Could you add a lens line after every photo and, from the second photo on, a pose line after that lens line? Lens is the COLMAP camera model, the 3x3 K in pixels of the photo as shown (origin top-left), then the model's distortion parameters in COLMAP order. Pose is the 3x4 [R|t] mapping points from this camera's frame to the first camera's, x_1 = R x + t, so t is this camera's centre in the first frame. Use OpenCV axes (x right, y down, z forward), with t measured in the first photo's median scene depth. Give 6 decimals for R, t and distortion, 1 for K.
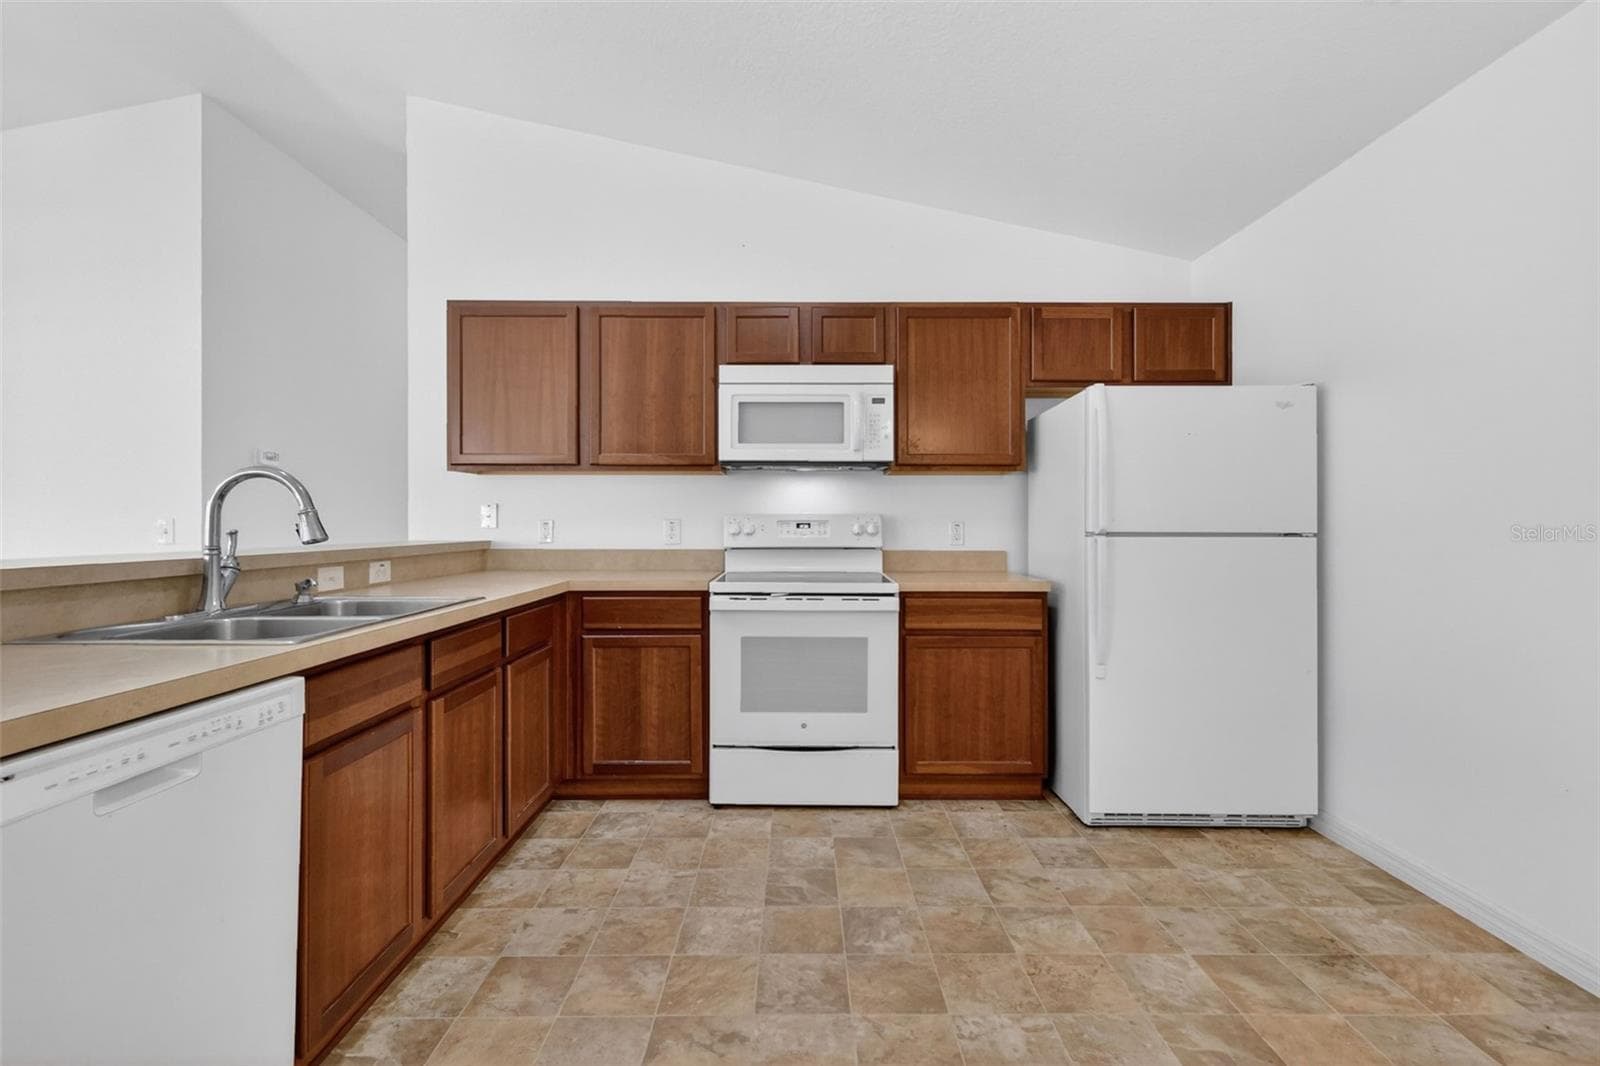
lens RADIAL K [[697.4, 0, 809.8], [0, 697.4, 522.9], [0, 0, 1]] dist [0.004710, -0.000661]
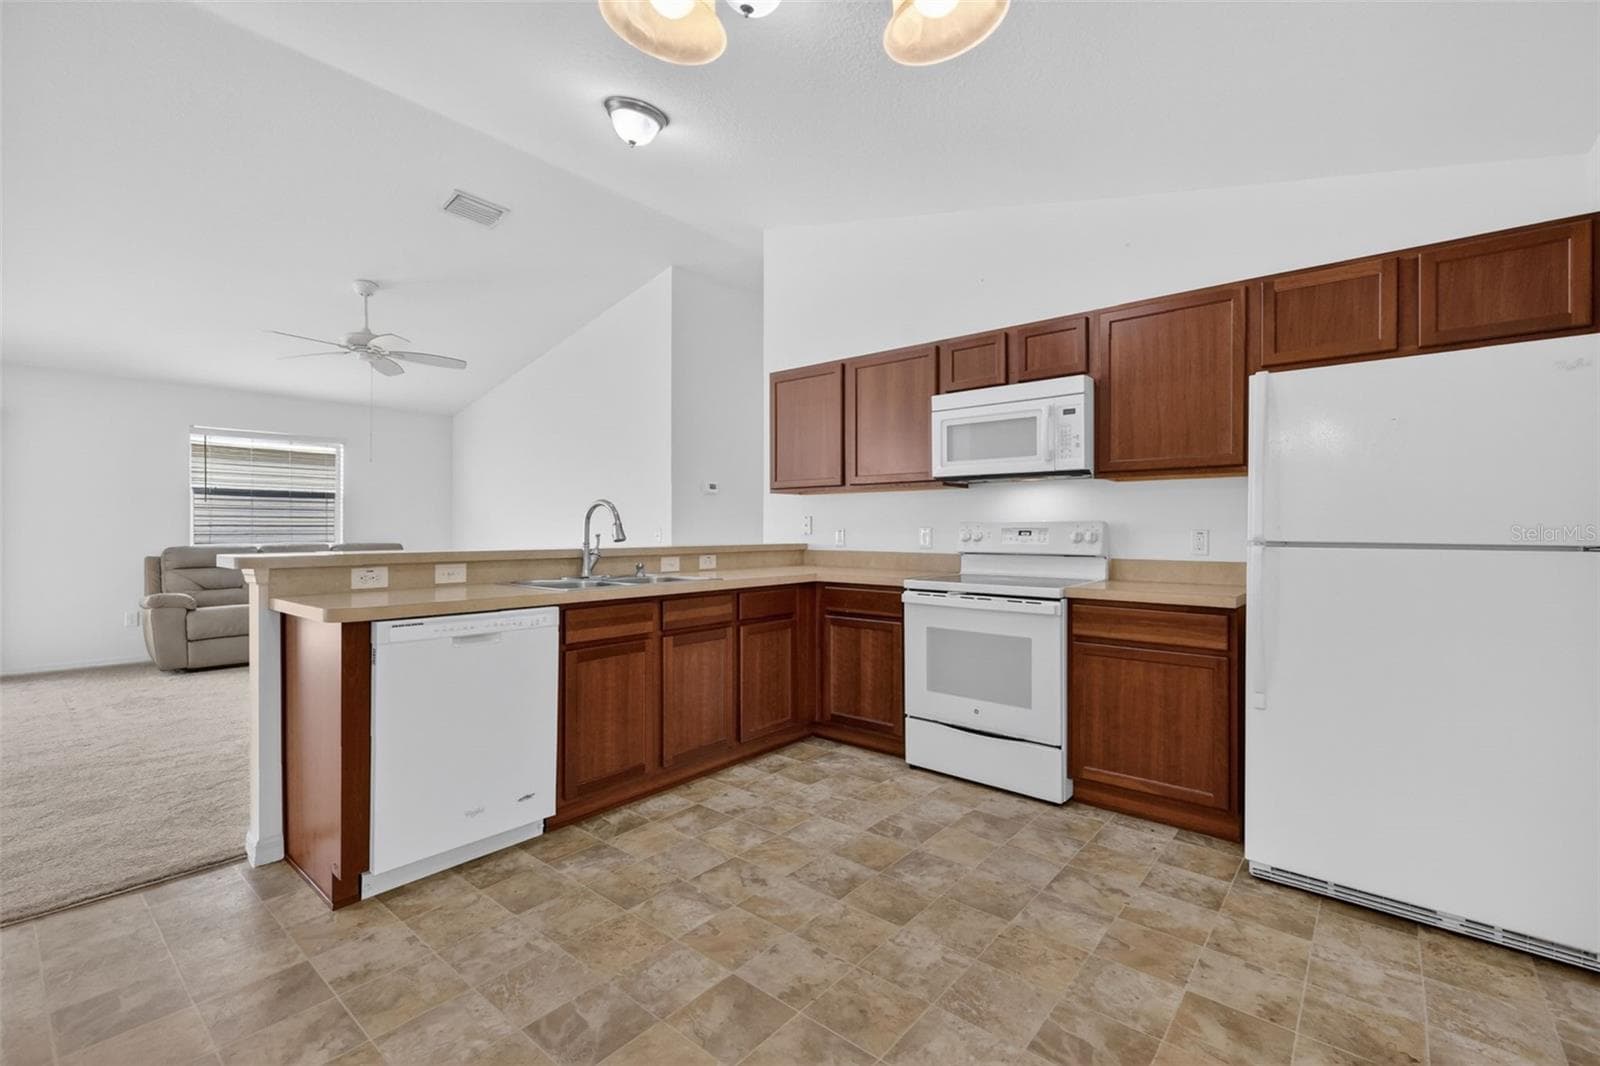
lens RADIAL K [[697.4, 0, 813.8], [0, 697.4, 529.2], [0, 0, 1]] dist [0.004710, -0.000661]
pose [[0.764621, -0.000499, -0.644480, 0.516609], [-0.000630, 0.999999, -0.001521, -0.000555], [0.644480, 0.001569, 0.764620, -0.028048]]
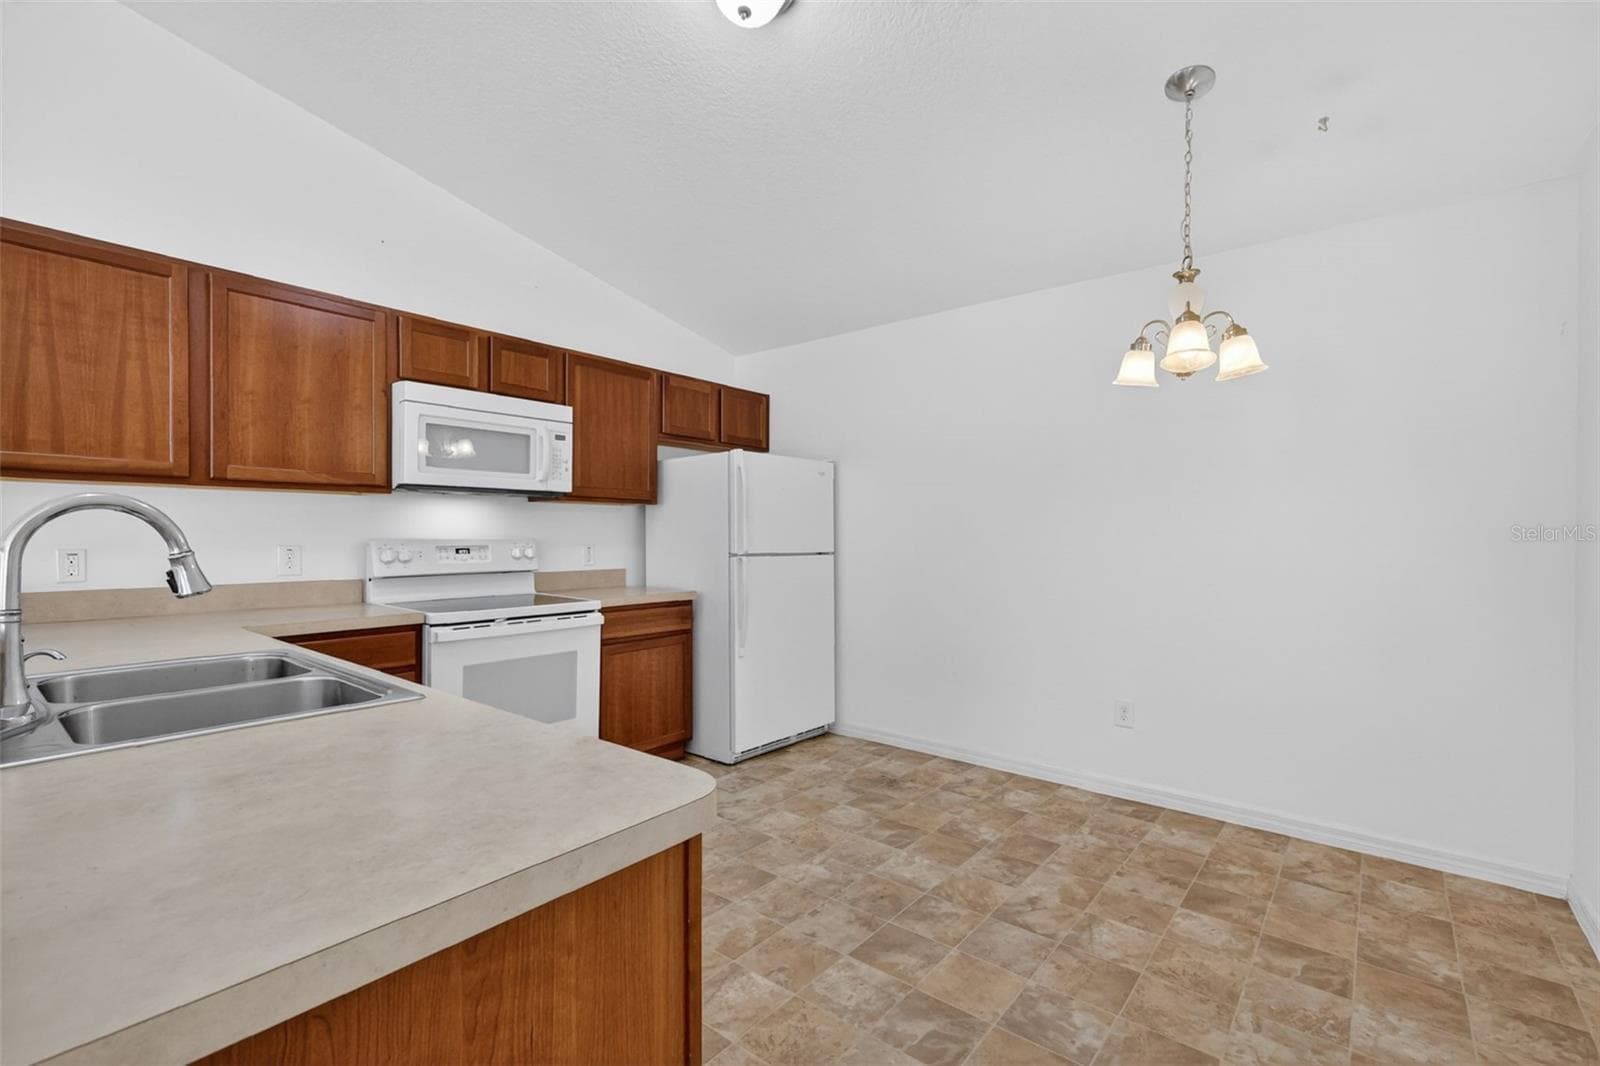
lens RADIAL K [[697.4, 0, 811.9], [0, 697.4, 540.0], [0, 0, 1]] dist [0.004710, -0.000661]
pose [[0.639368, -0.004398, 0.768888, -0.542147], [-0.002880, 0.999963, 0.008114, -0.025444], [-0.768895, -0.007402, 0.639332, -0.012664]]
